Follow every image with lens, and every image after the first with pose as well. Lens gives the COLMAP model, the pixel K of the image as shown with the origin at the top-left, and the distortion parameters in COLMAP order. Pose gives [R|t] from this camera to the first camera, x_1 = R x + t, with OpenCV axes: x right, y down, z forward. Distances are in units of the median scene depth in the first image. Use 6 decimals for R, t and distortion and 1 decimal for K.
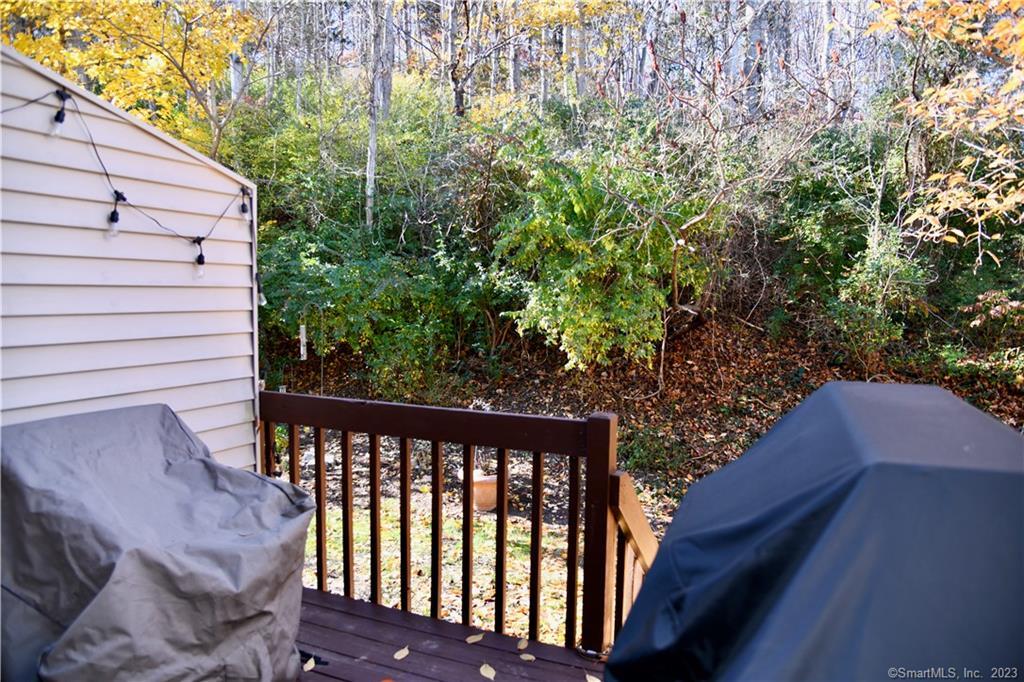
lens RADIAL K [[709.3, 0, 512.0], [0, 709.3, 341.0], [0, 0, 1]] dist [-0.071629, -0.001067]
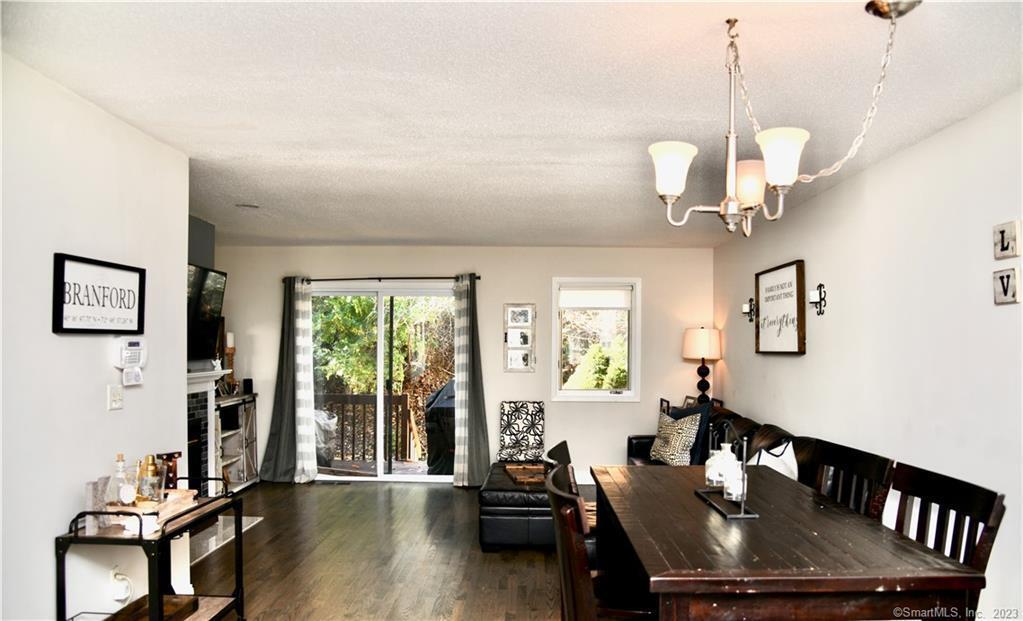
lens RADIAL K [[751.7, 0, 509.8], [0, 751.7, 365.0], [0, 0, 1]] dist [-0.008059, -0.000851]
pose [[0.923126, -0.012177, 0.384304, -0.293000], [0.027266, 0.999055, -0.033840, 0.031900], [-0.383529, 0.041717, 0.922586, -0.950631]]
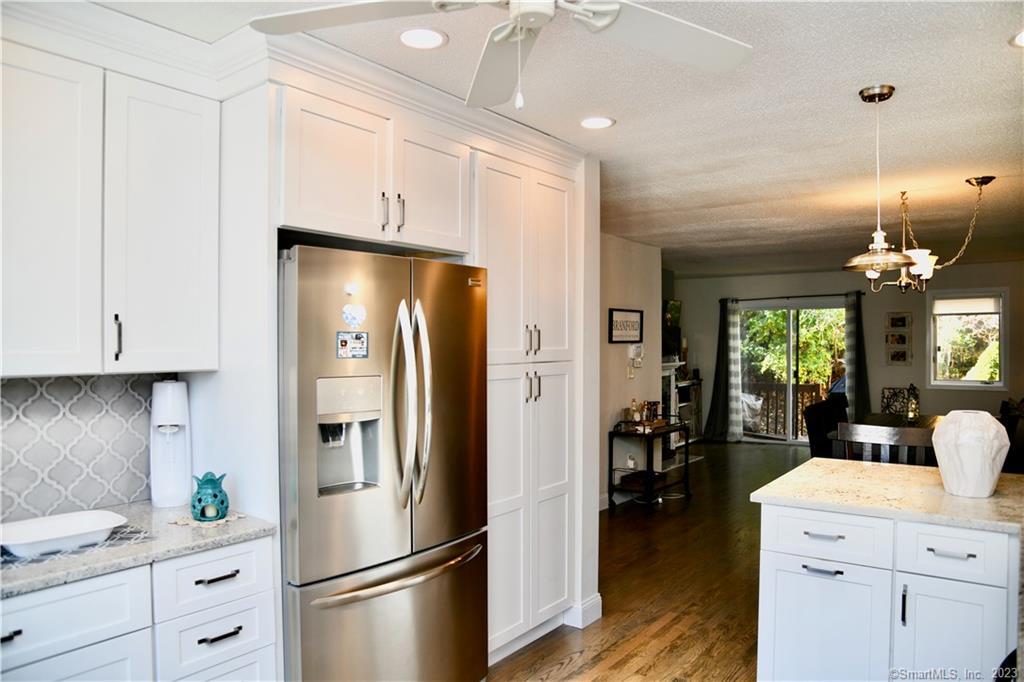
lens RADIAL K [[709.3, 0, 512.0], [0, 709.3, 341.0], [0, 0, 1]] dist [-0.071629, -0.001067]
pose [[0.979149, -0.011941, -0.202791, -0.301782], [-0.002755, 0.997399, -0.072031, 0.050187], [0.203123, 0.071088, 0.976569, -1.275464]]
